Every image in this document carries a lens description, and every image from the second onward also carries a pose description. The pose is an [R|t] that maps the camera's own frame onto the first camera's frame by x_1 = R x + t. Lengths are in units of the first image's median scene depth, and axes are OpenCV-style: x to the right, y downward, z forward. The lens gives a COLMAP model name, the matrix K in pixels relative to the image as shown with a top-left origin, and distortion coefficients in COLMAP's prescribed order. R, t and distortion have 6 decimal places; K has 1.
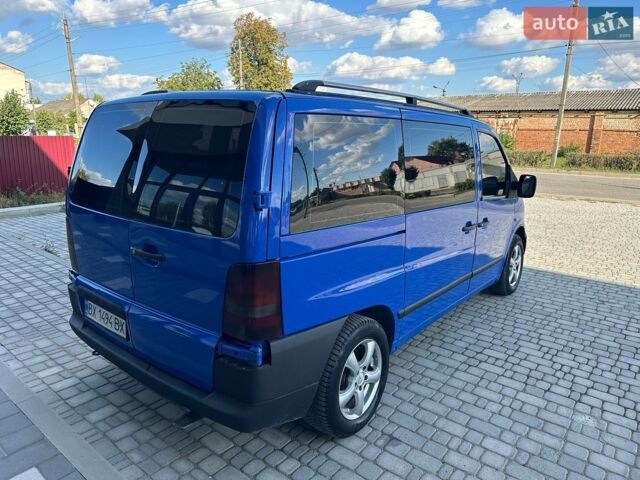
lens RADIAL K [[450.8, 0, 316.5], [0, 450.8, 237.1], [0, 0, 1]] dist [0.027337, -0.033314]
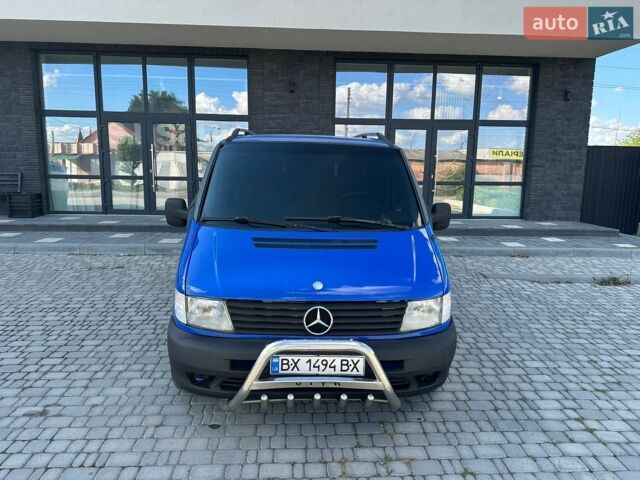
lens RADIAL K [[450.8, 0, 321.1], [0, 450.8, 234.5], [0, 0, 1]] dist [0.027337, -0.033314]
pose [[-0.743038, 0.081576, -0.664258, 0.893761], [-0.183322, 0.929771, 0.319247, -0.420037], [0.643651, 0.358986, -0.675901, 1.900199]]
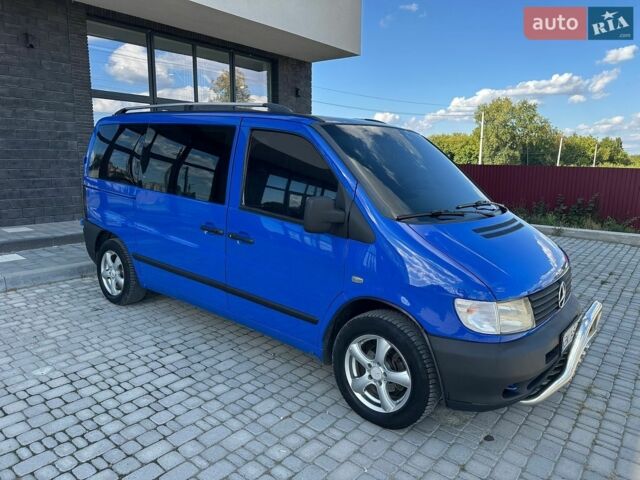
lens RADIAL K [[450.8, 0, 321.2], [0, 450.8, 236.7], [0, 0, 1]] dist [0.027337, -0.033314]
pose [[-0.006026, 0.162777, -0.986644, 1.166459], [-0.256277, 0.953458, 0.158868, -0.198439], [0.966584, 0.253812, 0.035970, 1.086780]]
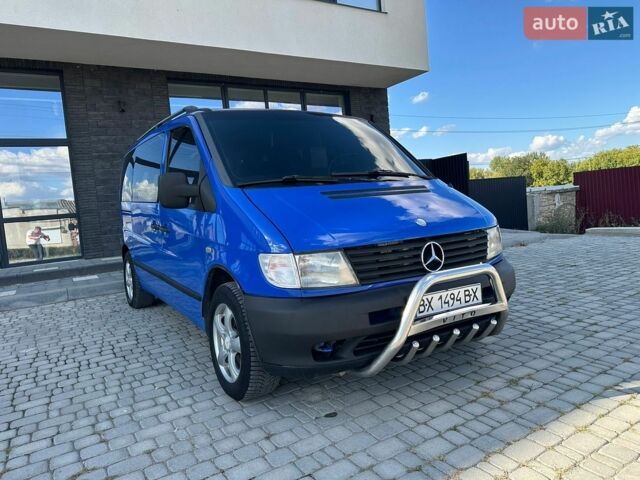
lens RADIAL K [[450.8, 0, 320.5], [0, 450.8, 232.6], [0, 0, 1]] dist [0.027337, -0.033314]
pose [[-0.329135, 0.076493, -0.941179, 1.106210], [-0.146893, 0.980432, 0.131052, -0.186080], [0.932787, 0.181387, -0.311459, 1.544750]]
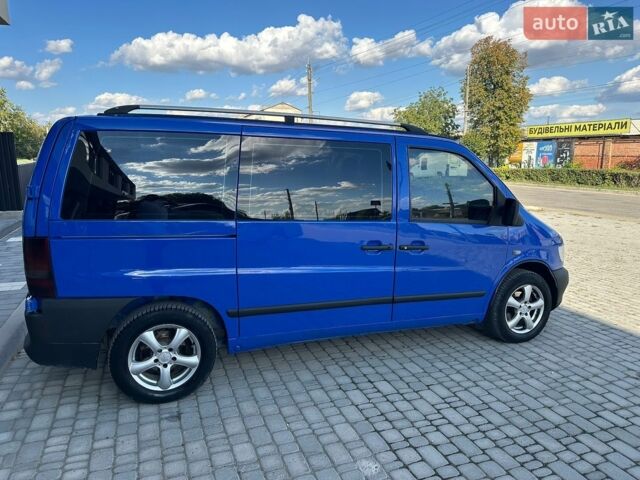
lens RADIAL K [[450.8, 0, 315.8], [0, 450.8, 237.3], [0, 0, 1]] dist [0.027337, -0.033314]
pose [[0.861843, 0.085164, -0.499973, 0.634352], [-0.113260, 0.993224, -0.026053, -0.002737], [0.494367, 0.079081, 0.865649, 0.106312]]
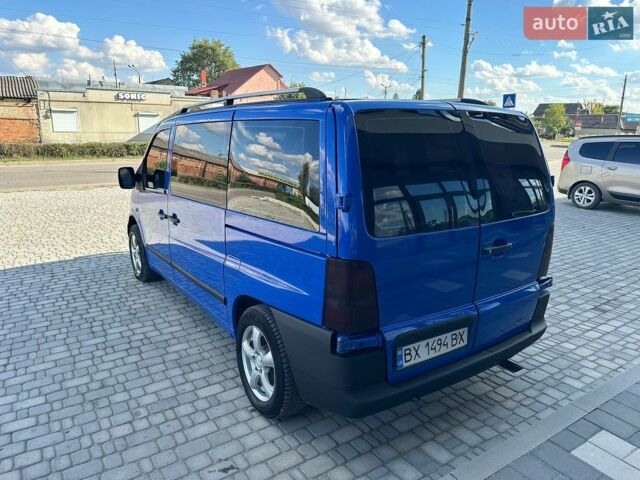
lens RADIAL K [[450.8, 0, 320.3], [0, 450.8, 237.0], [0, 0, 1]] dist [0.027337, -0.033314]
pose [[0.295382, -0.234893, 0.926054, -0.877557], [0.208225, 0.961831, 0.177551, -0.161220], [-0.932412, 0.140382, 0.333017, 0.584983]]
